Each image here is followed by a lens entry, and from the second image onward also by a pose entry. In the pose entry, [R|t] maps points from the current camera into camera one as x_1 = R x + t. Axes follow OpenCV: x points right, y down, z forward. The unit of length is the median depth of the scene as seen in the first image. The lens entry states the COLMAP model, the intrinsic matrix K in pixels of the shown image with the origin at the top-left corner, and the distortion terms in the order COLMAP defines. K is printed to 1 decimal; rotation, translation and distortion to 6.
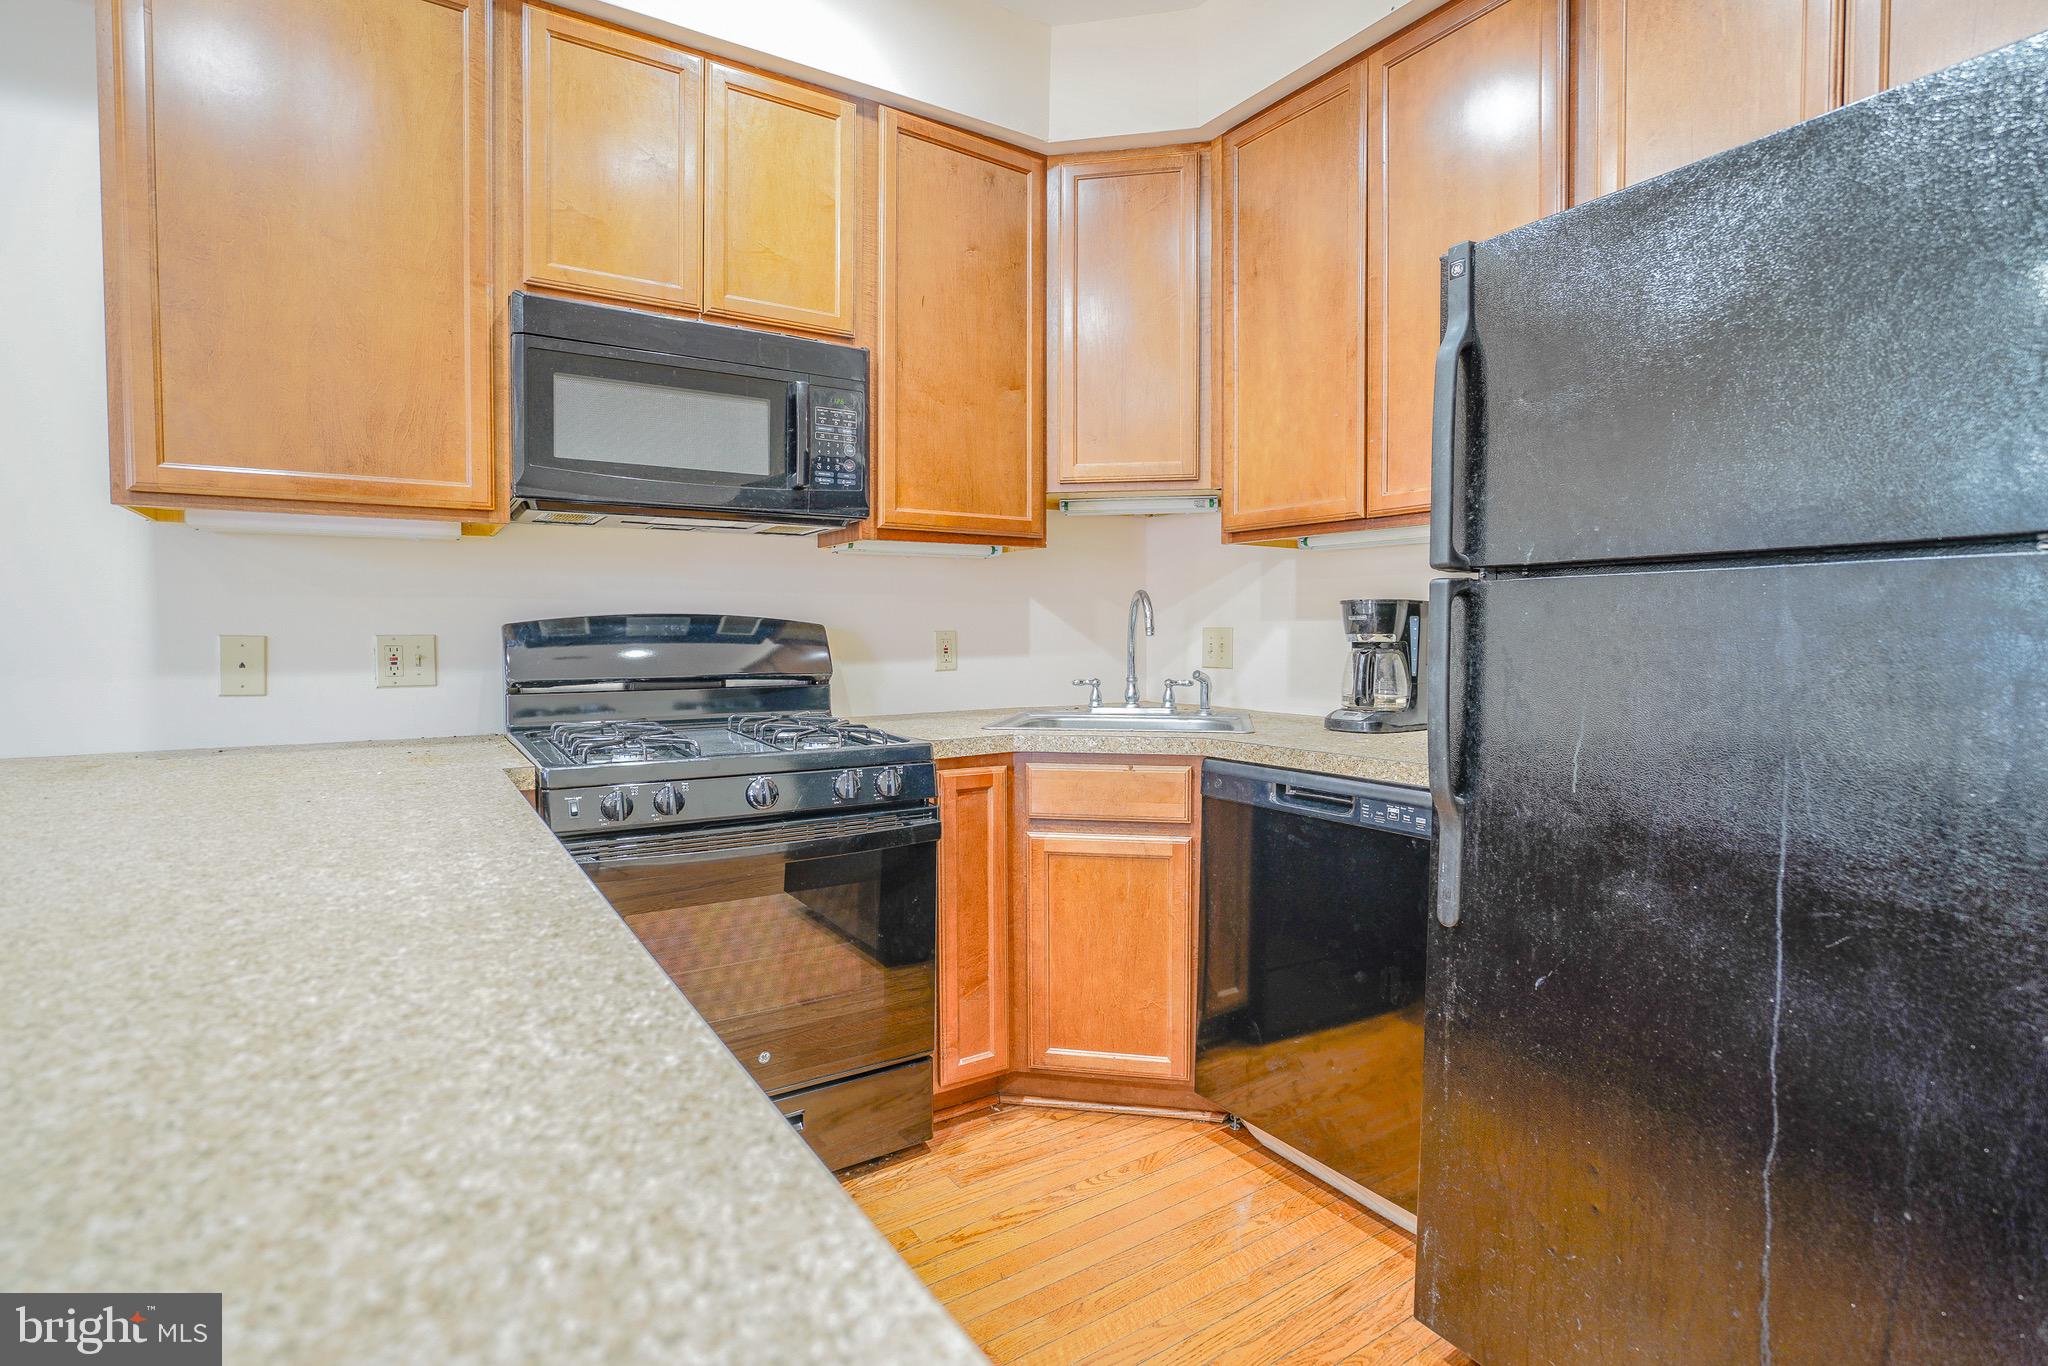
lens RADIAL K [[970.3, 0, 1016.9], [0, 970.3, 676.1], [0, 0, 1]] dist [-0.057012, 0.018255]
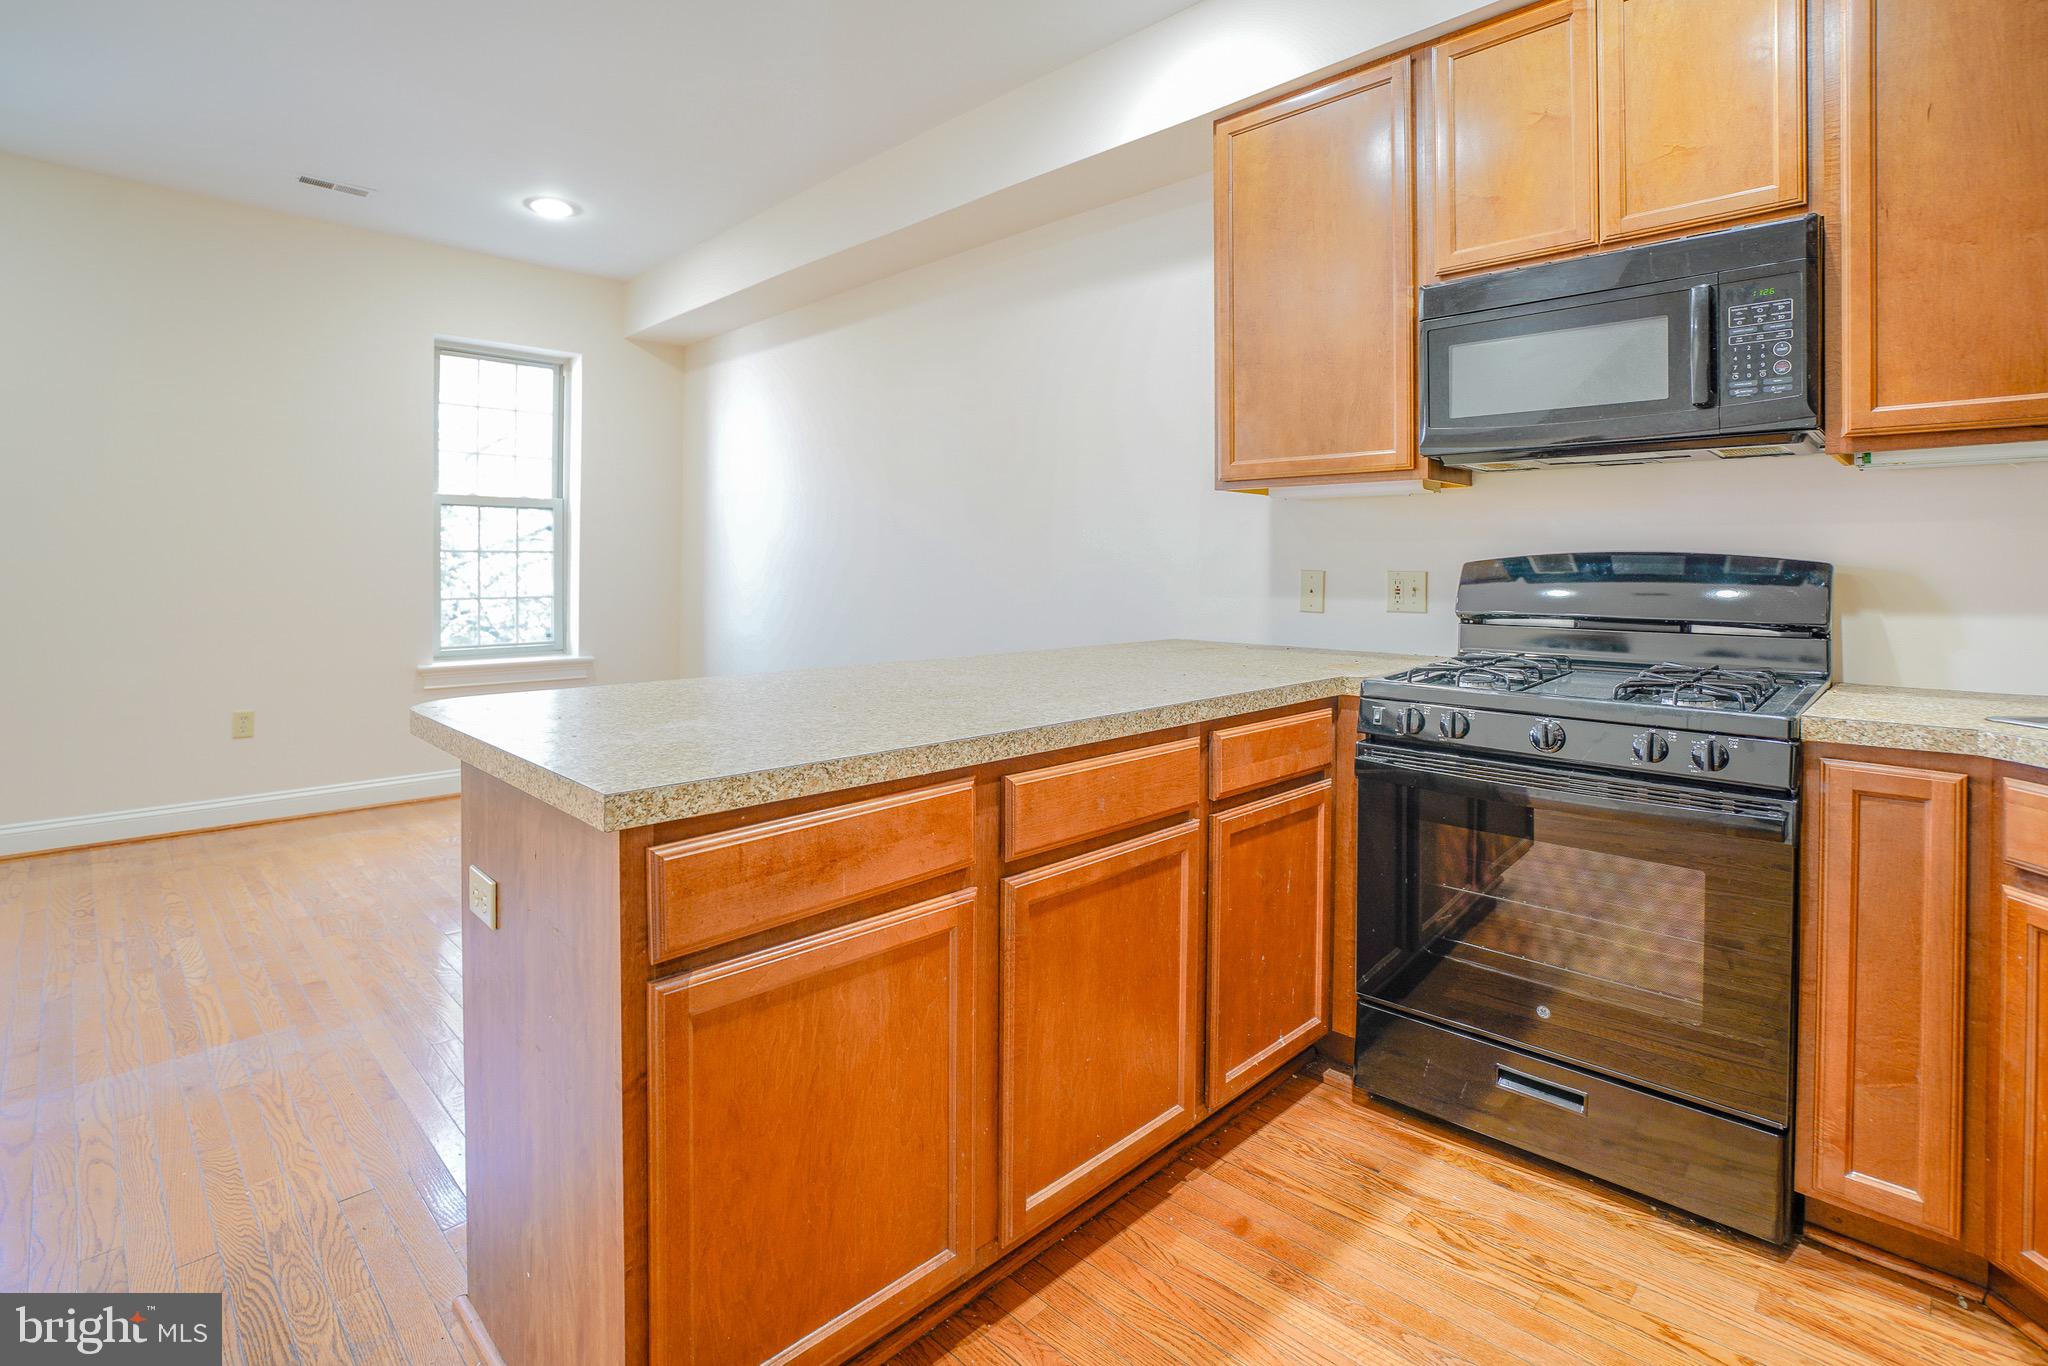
lens RADIAL K [[970.3, 0, 1052.8], [0, 970.3, 574.4], [0, 0, 1]] dist [-0.057012, 0.018255]
pose [[0.228903, 0.009771, -0.973400, 0.464829], [-0.049935, 0.998751, -0.001717, -0.012473], [0.972168, 0.049000, 0.229105, 0.237813]]
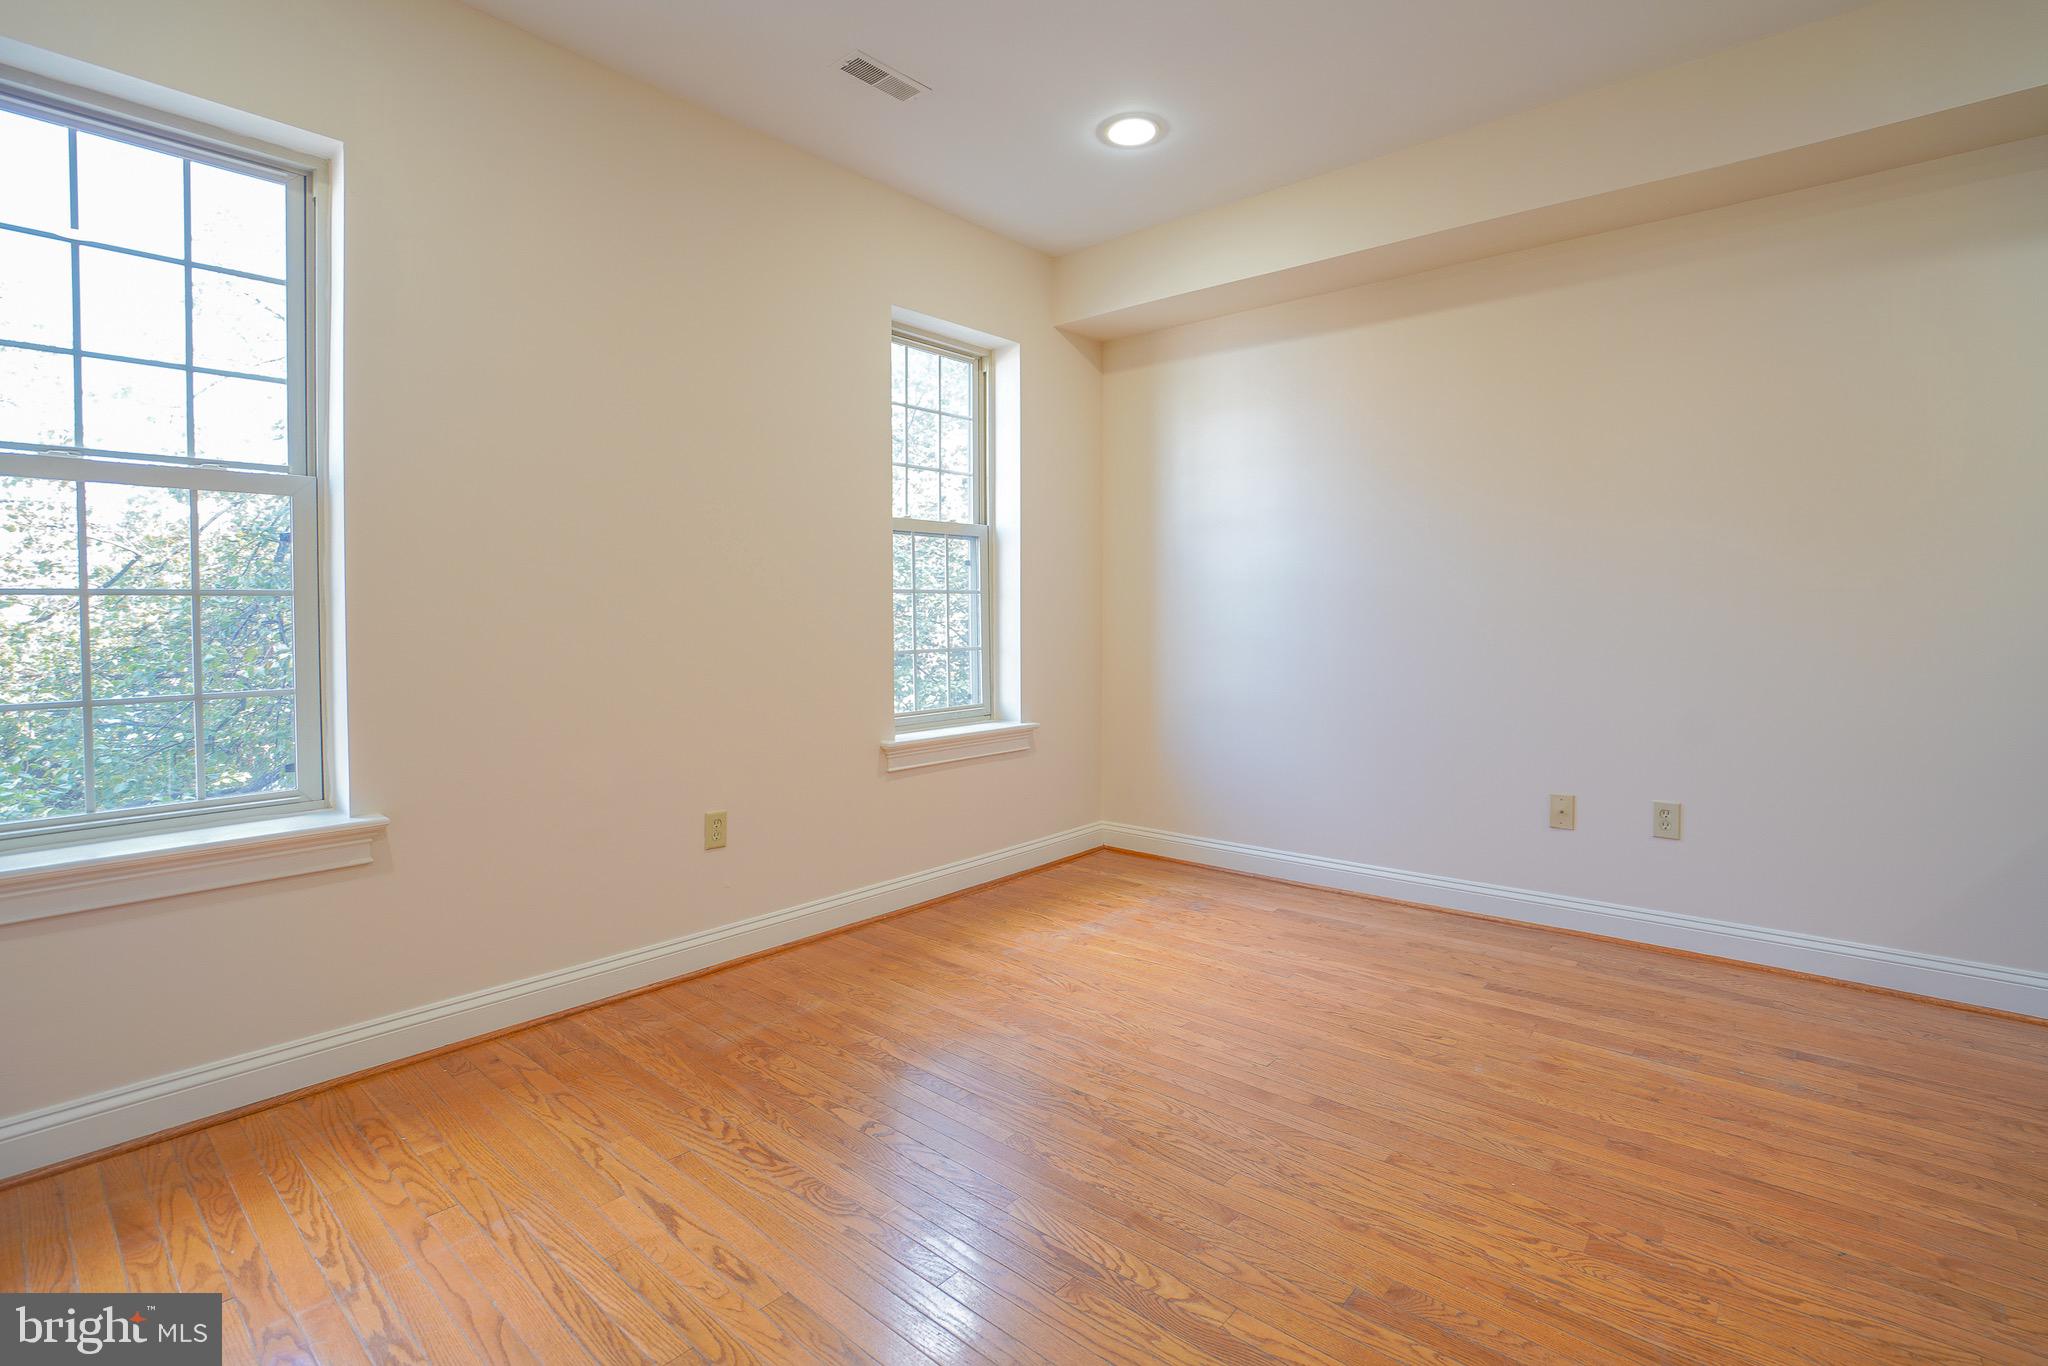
lens RADIAL K [[970.3, 0, 1026.2], [0, 970.3, 587.7], [0, 0, 1]] dist [-0.057012, 0.018255]
pose [[0.271196, -0.023205, -0.962244, -0.260766], [-0.035893, 0.998770, -0.034202, 0.041310], [0.961855, 0.043813, 0.270029, -0.845855]]
